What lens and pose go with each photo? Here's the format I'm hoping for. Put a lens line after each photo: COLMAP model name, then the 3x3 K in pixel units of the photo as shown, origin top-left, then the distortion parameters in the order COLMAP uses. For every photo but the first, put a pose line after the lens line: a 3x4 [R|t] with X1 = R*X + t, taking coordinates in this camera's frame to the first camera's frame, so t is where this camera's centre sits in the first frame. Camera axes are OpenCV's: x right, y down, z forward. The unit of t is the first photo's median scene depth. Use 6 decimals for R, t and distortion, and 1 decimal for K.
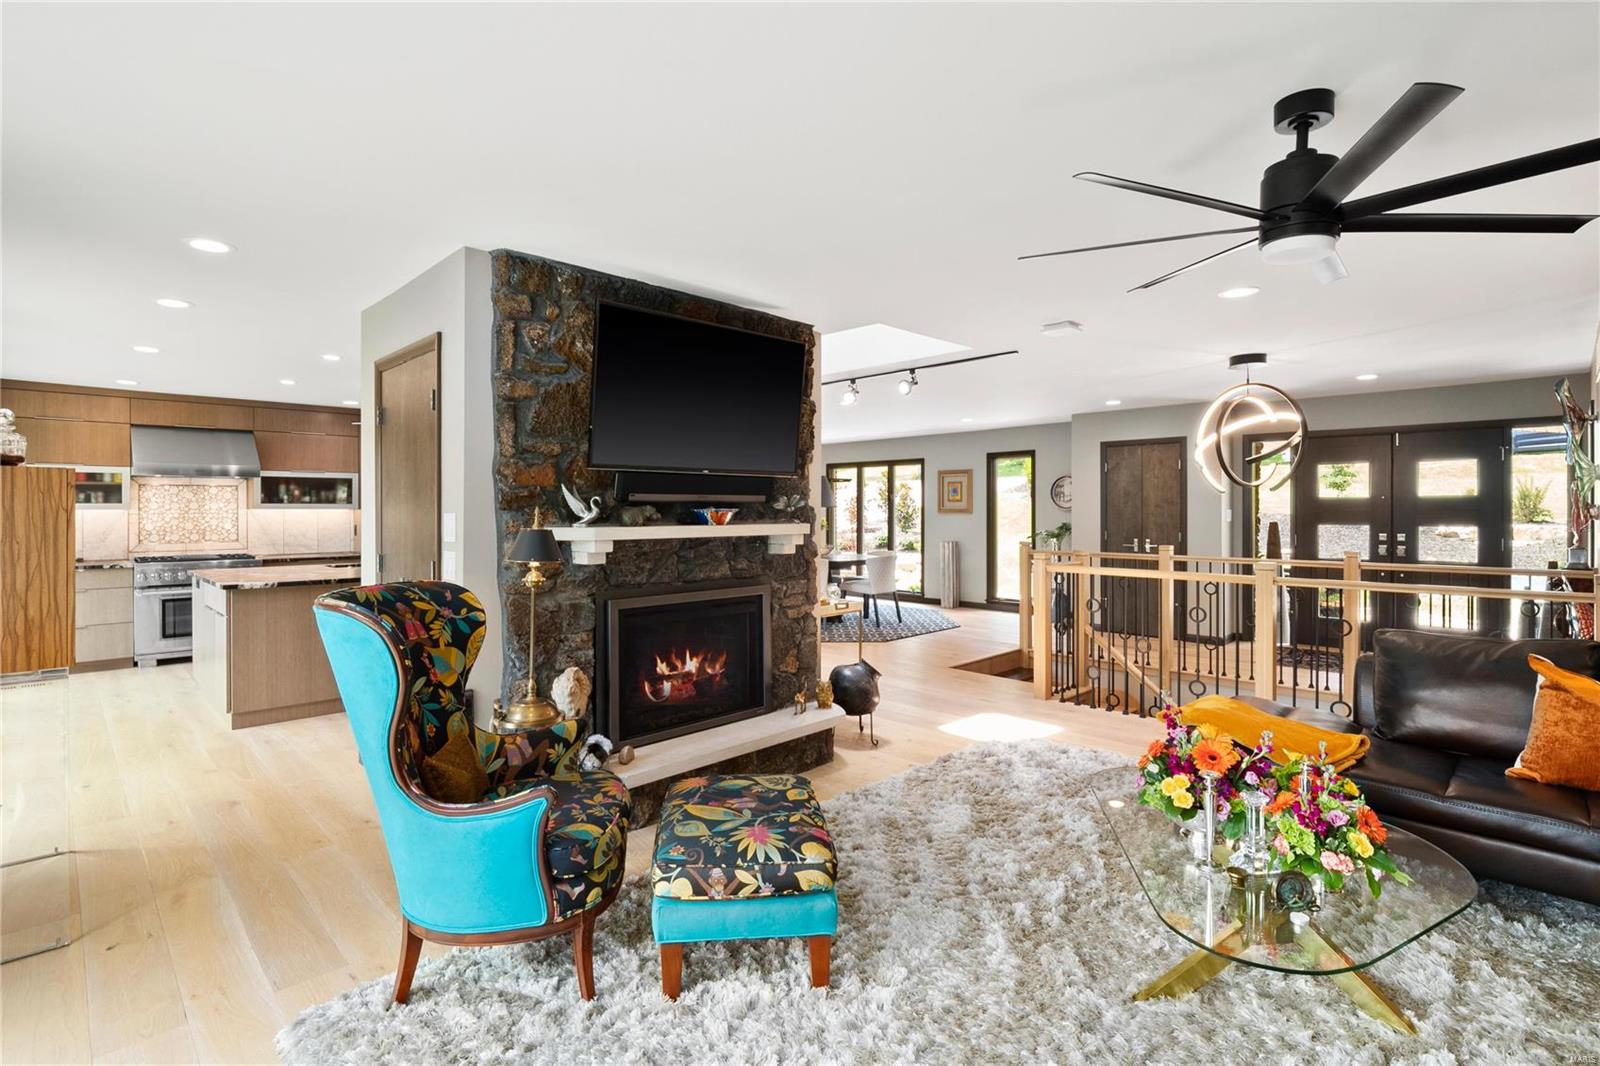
lens RADIAL K [[753.2, 0, 789.6], [0, 753.2, 513.3], [0, 0, 1]] dist [-0.019795, 0.003263]
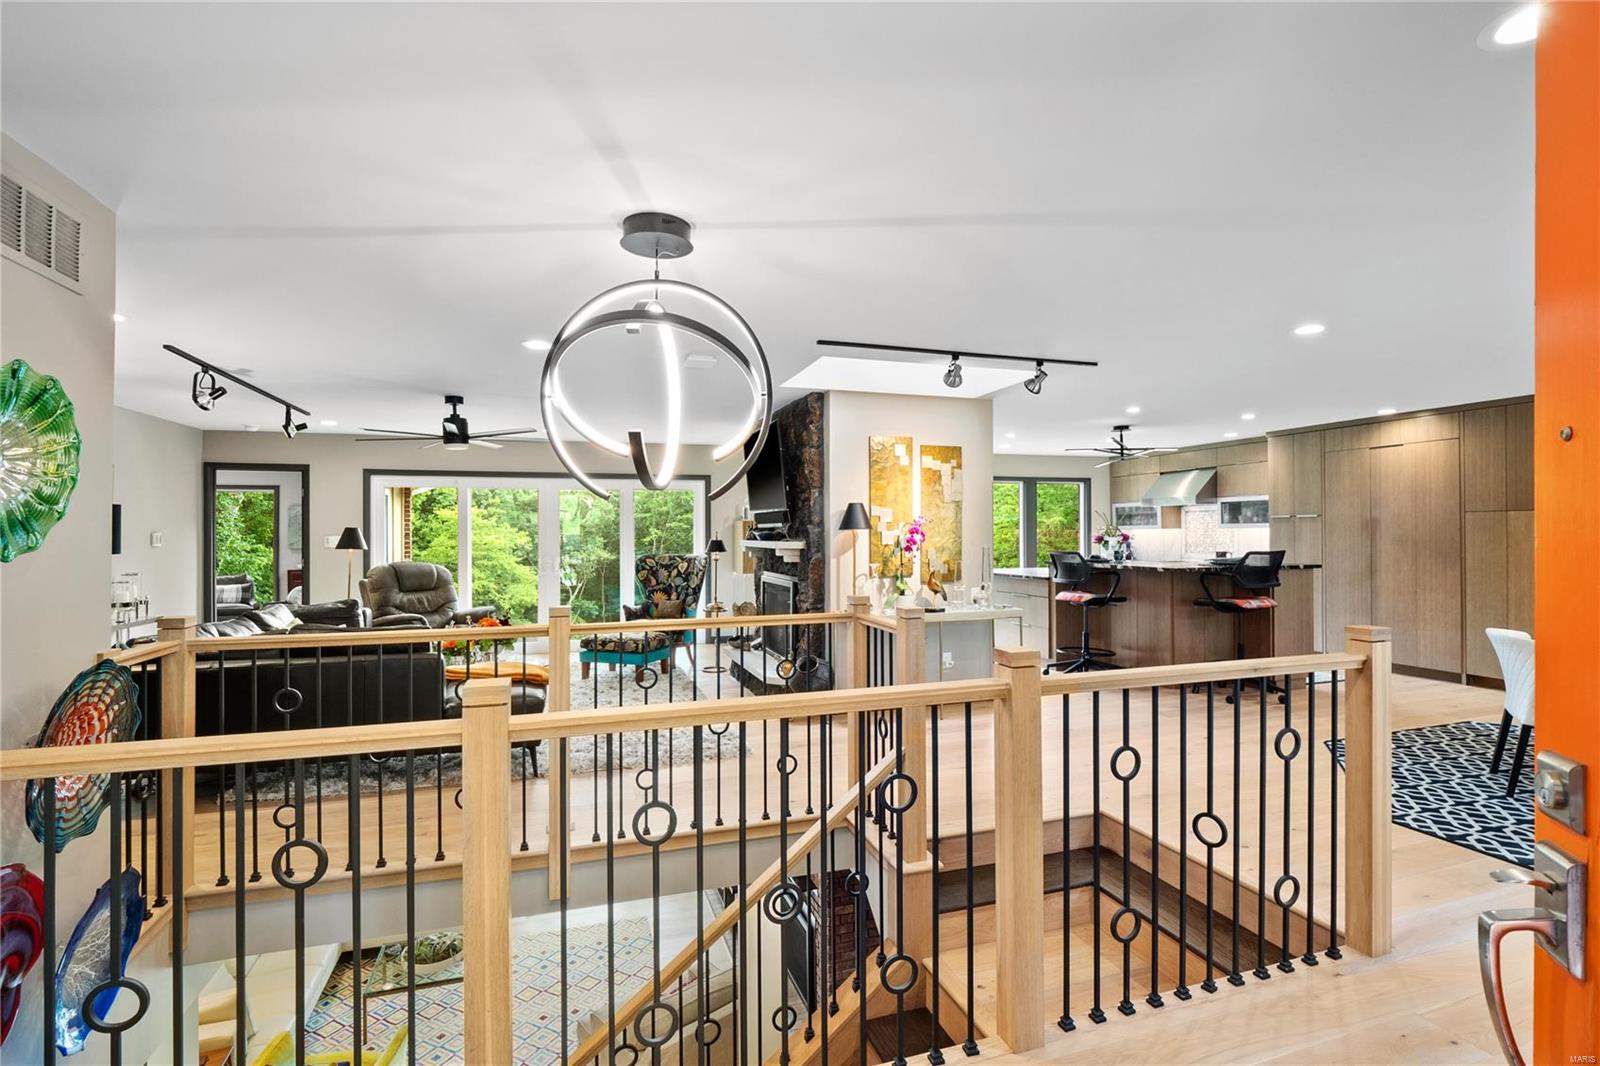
lens RADIAL K [[753.2, 0, 812.0], [0, 753.2, 533.2], [0, 0, 1]] dist [-0.019795, 0.003263]
pose [[-0.441810, 0.004440, -0.897098, 0.722107], [0.003596, 0.999988, 0.003178, -0.003804], [0.897101, -0.001822, -0.441821, 0.939244]]
